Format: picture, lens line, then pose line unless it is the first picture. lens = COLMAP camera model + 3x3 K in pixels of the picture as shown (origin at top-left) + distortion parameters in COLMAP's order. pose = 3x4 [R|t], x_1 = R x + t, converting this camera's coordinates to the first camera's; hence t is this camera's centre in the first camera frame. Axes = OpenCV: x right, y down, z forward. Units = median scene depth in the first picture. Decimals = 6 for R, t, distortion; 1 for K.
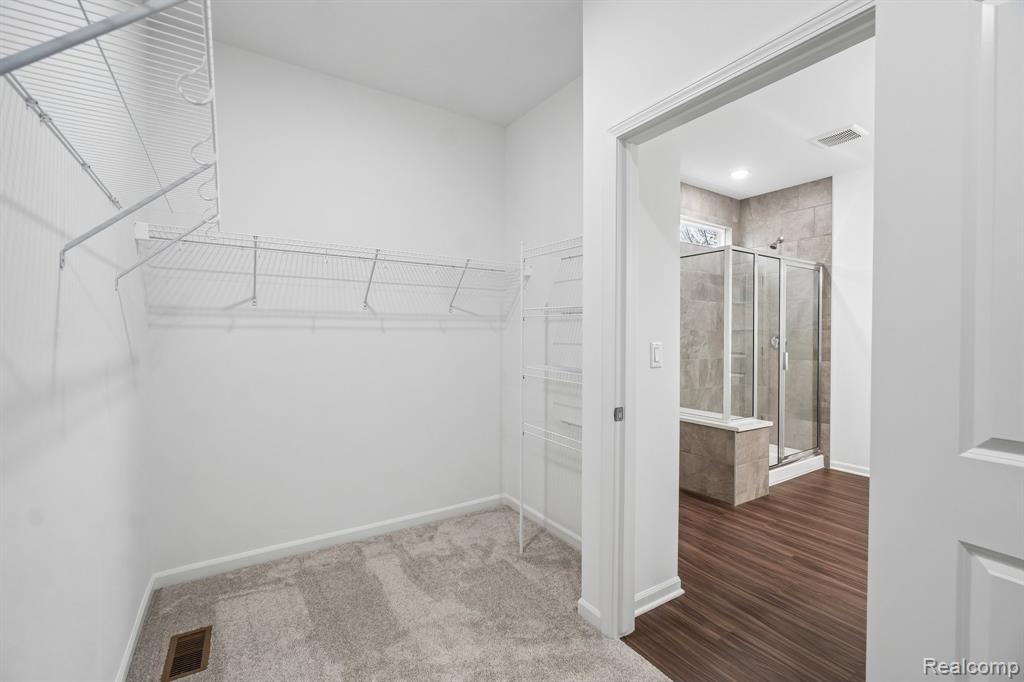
lens RADIAL K [[443.3, 0, 515.0], [0, 443.3, 339.1], [0, 0, 1]] dist [0.003204, -0.000137]
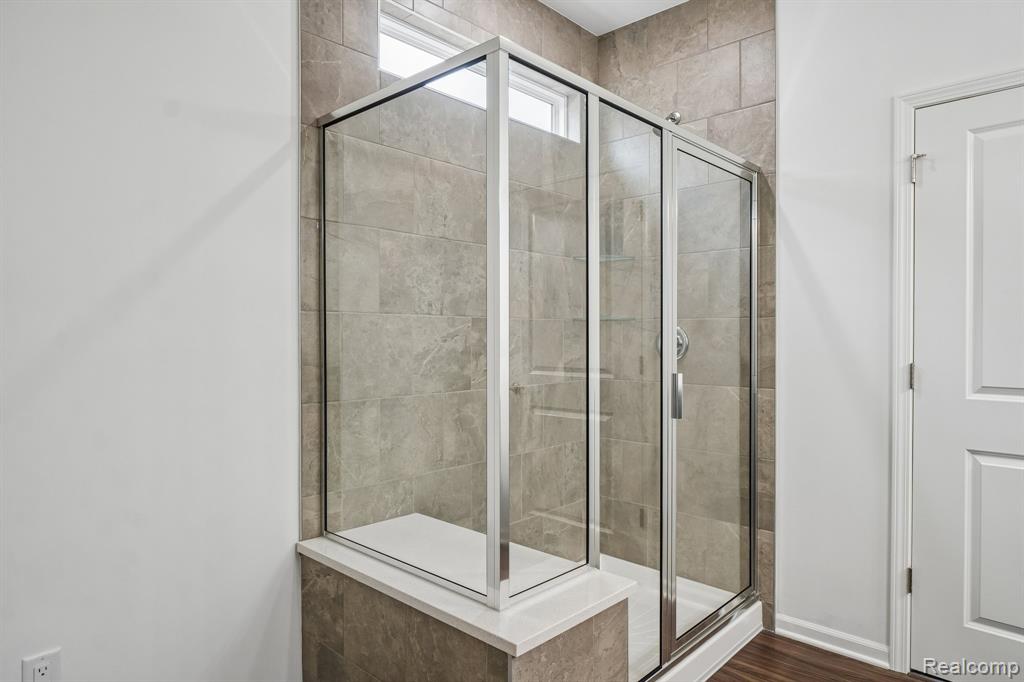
lens RADIAL K [[619.9, 0, 511.5], [0, 619.9, 339.7], [0, 0, 1]] dist [-0.002339, 0.000025]
pose [[0.973028, -0.005087, 0.230630, 0.309990], [0.005509, 0.999984, -0.001187, 0.000569], [-0.230620, 0.002426, 0.973041, 0.455435]]
